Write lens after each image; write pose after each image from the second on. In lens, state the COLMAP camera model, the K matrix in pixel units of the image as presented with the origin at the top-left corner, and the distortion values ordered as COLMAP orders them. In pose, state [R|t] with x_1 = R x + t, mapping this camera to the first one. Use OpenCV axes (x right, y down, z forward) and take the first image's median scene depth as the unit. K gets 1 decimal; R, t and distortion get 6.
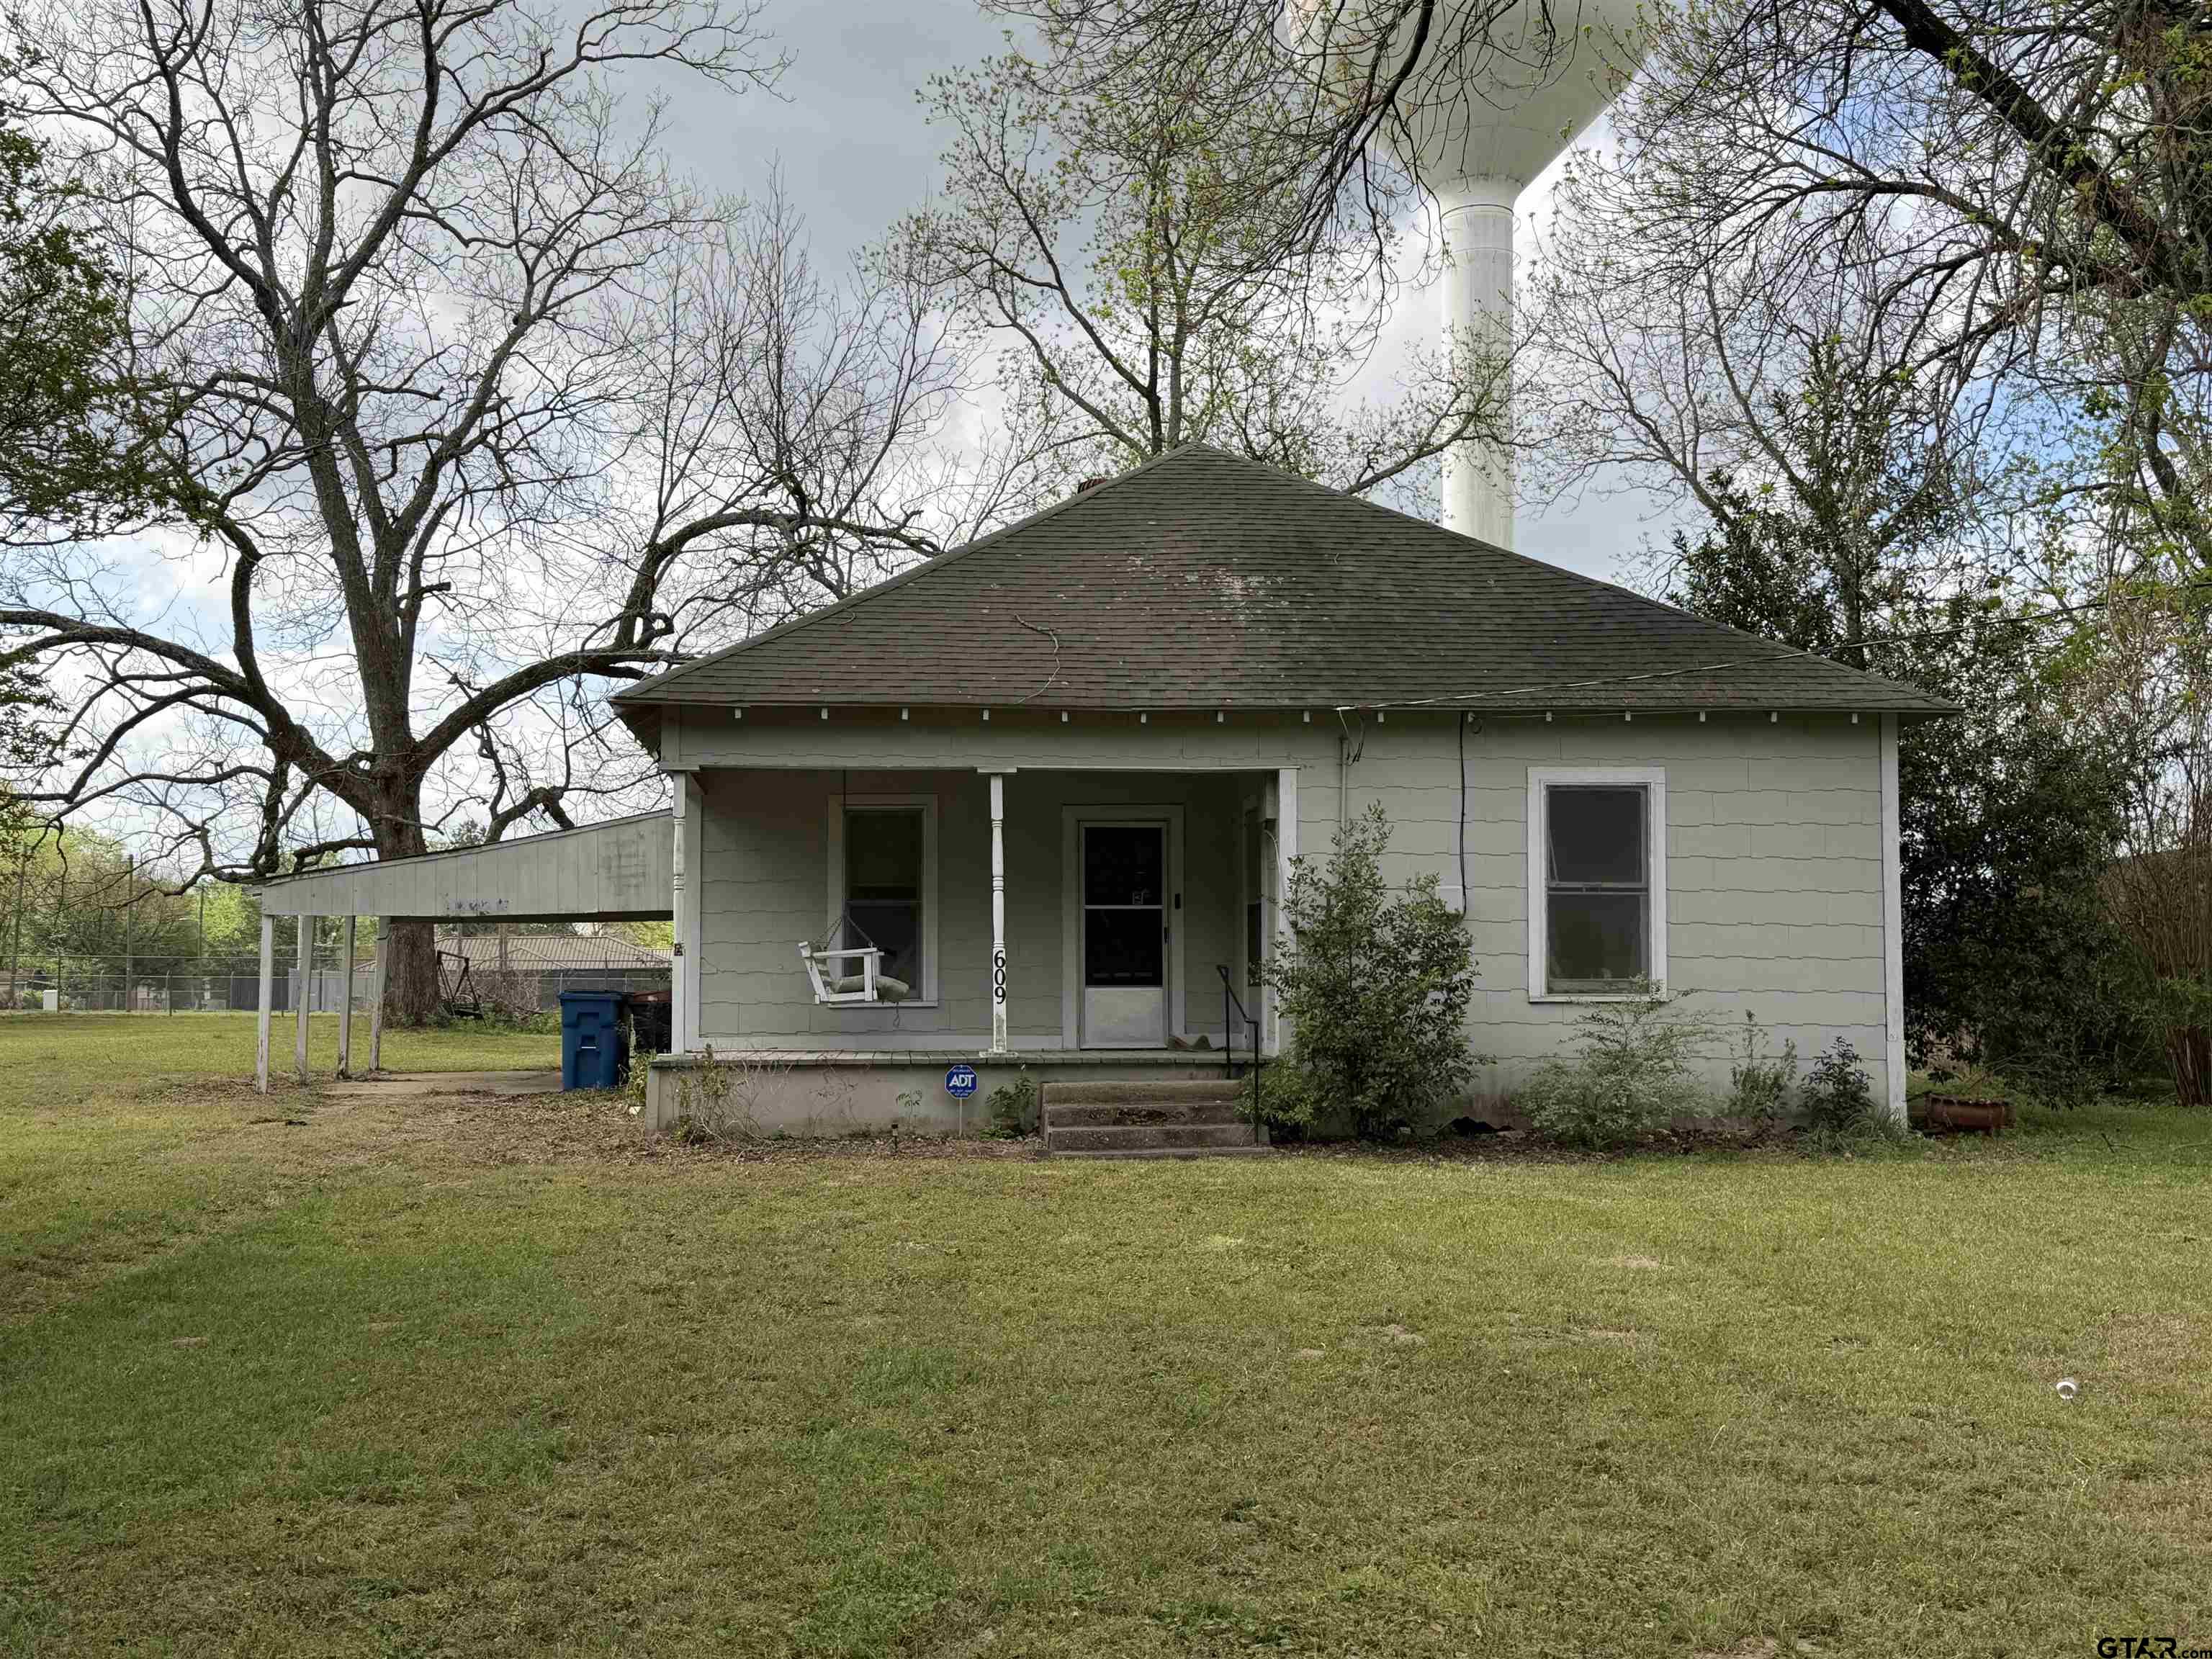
lens RADIAL K [[2236.5, 0, 1106.0], [0, 2236.5, 829.5], [0, 0, 1]] dist [0.097383, -0.020174]
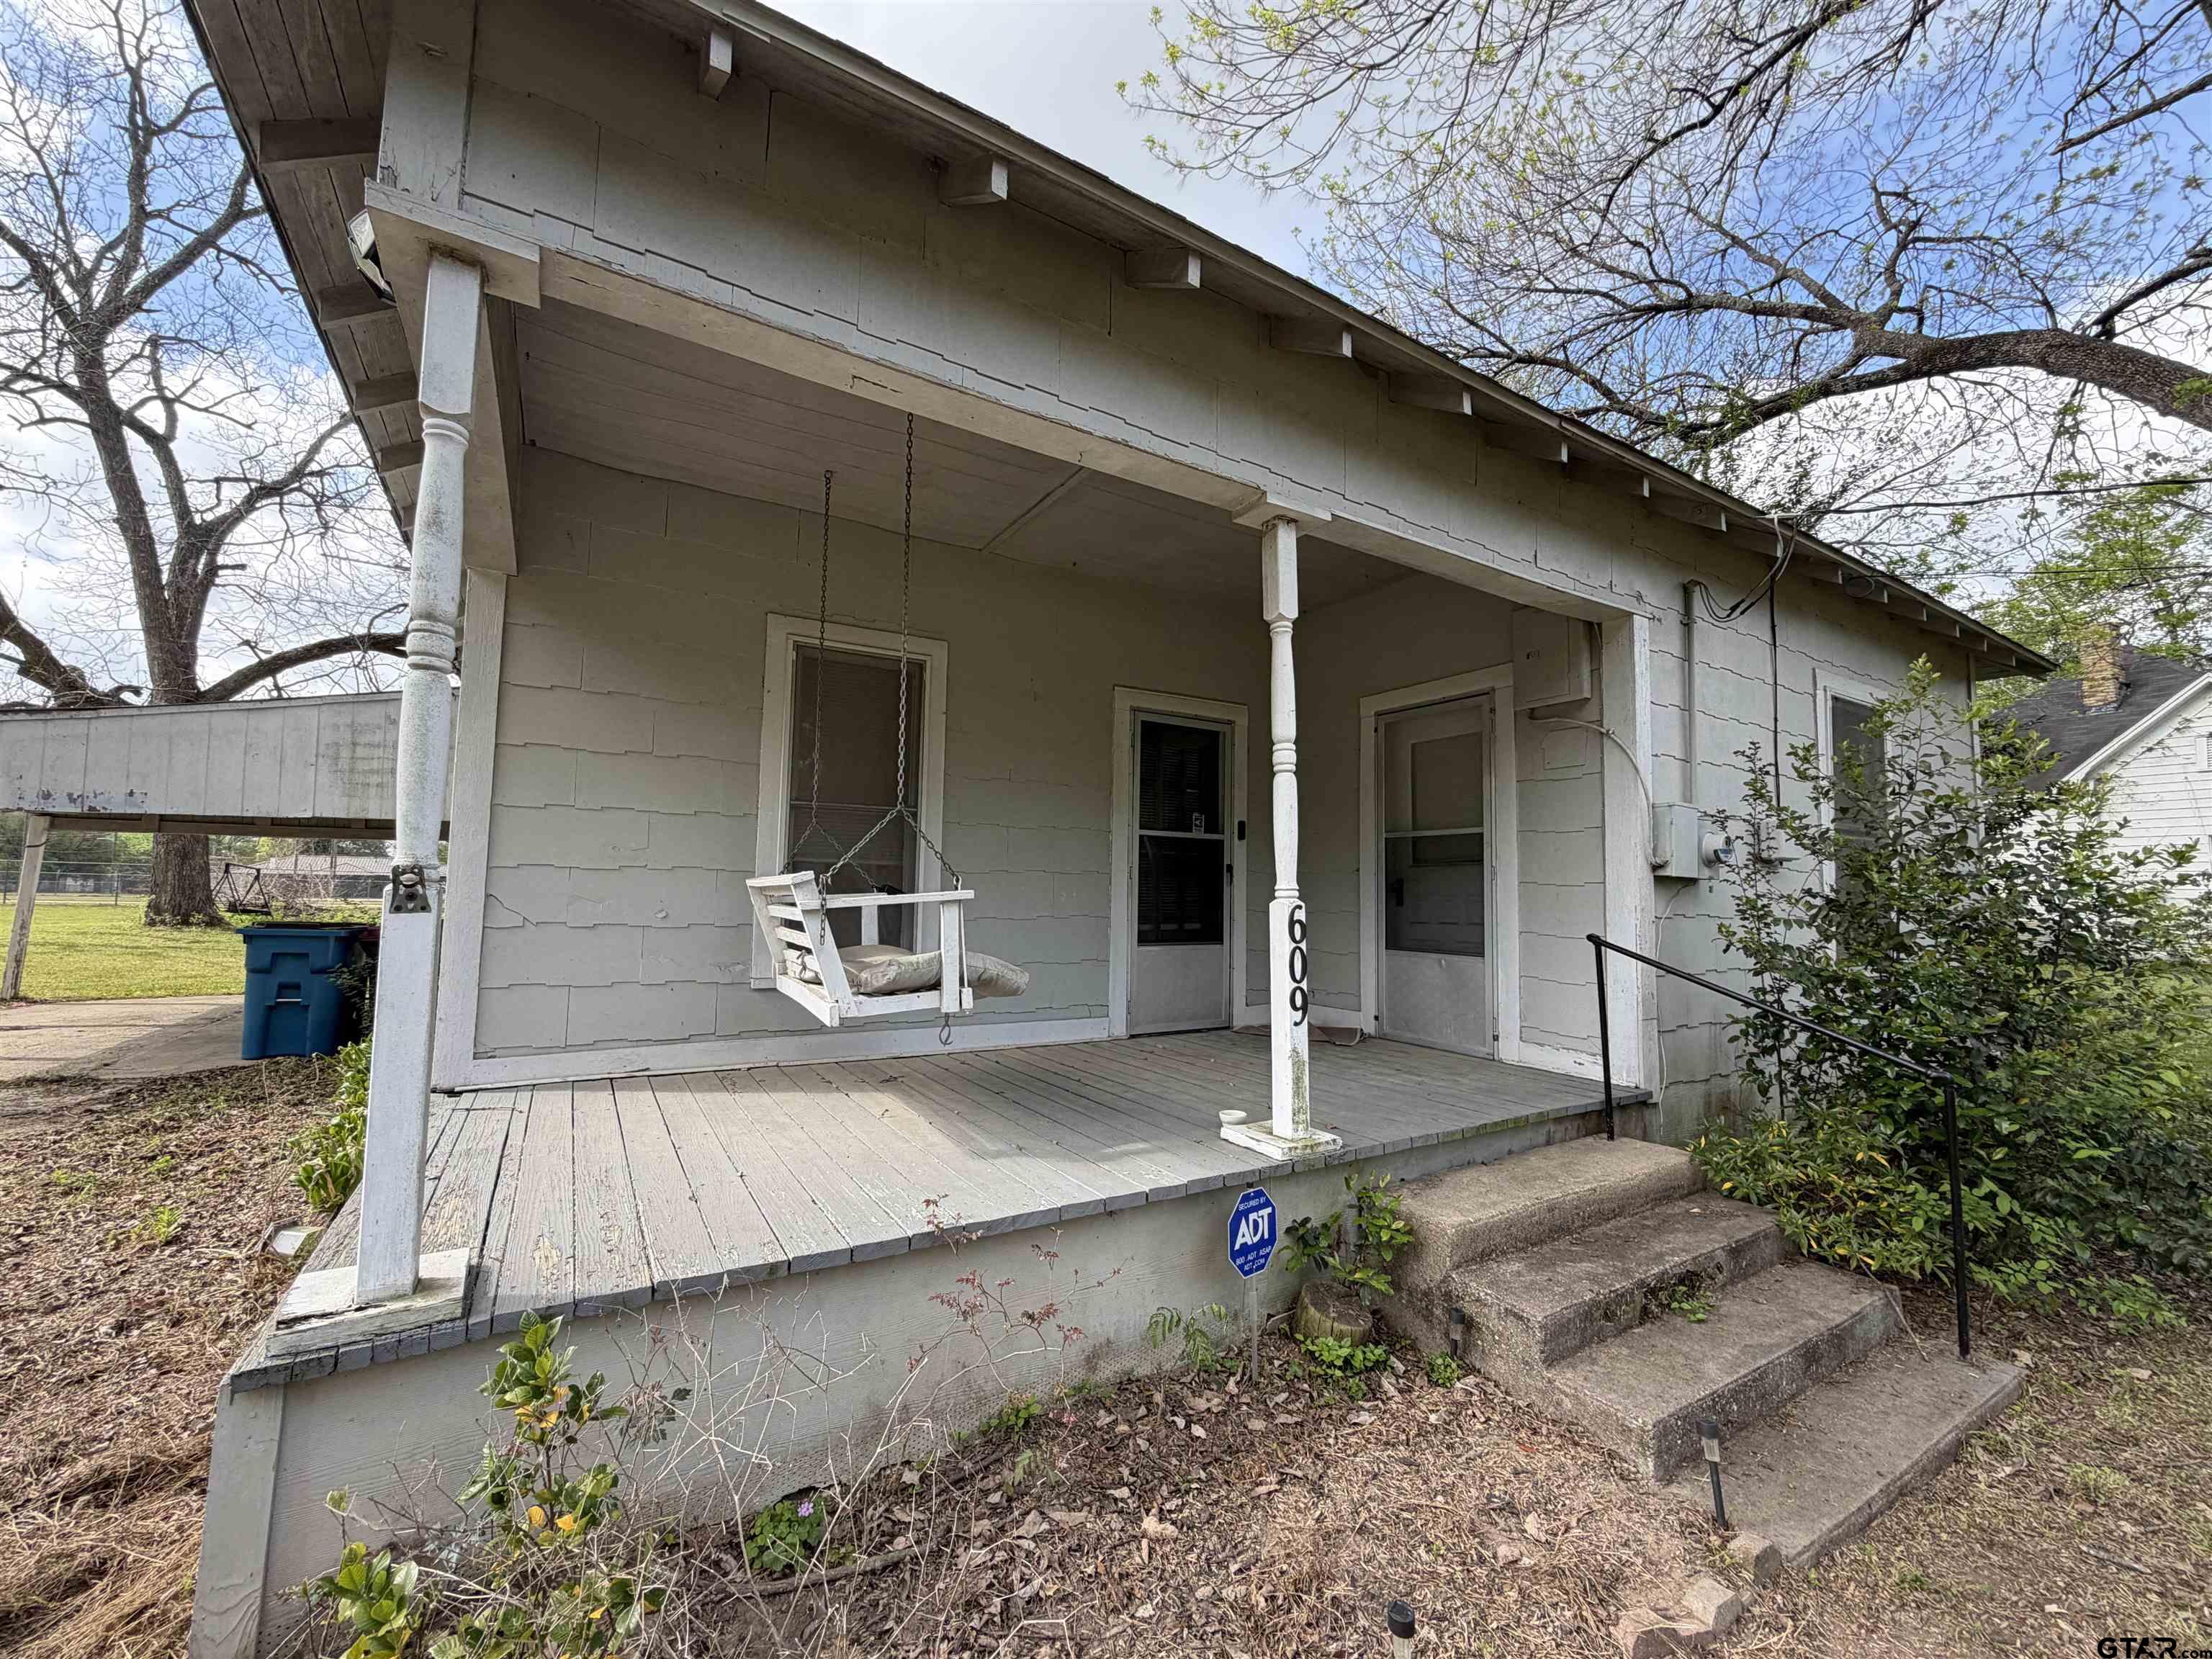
lens RADIAL K [[884.1, 0, 1098.9], [0, 884.1, 830.9], [0, 0, 1]] dist [-0.001438, 0.000407]
pose [[0.904075, 0.048279, 0.424638, -0.137656], [-0.048297, 0.998775, -0.010729, 0.037336], [-0.424636, -0.010809, 0.905300, 0.743042]]
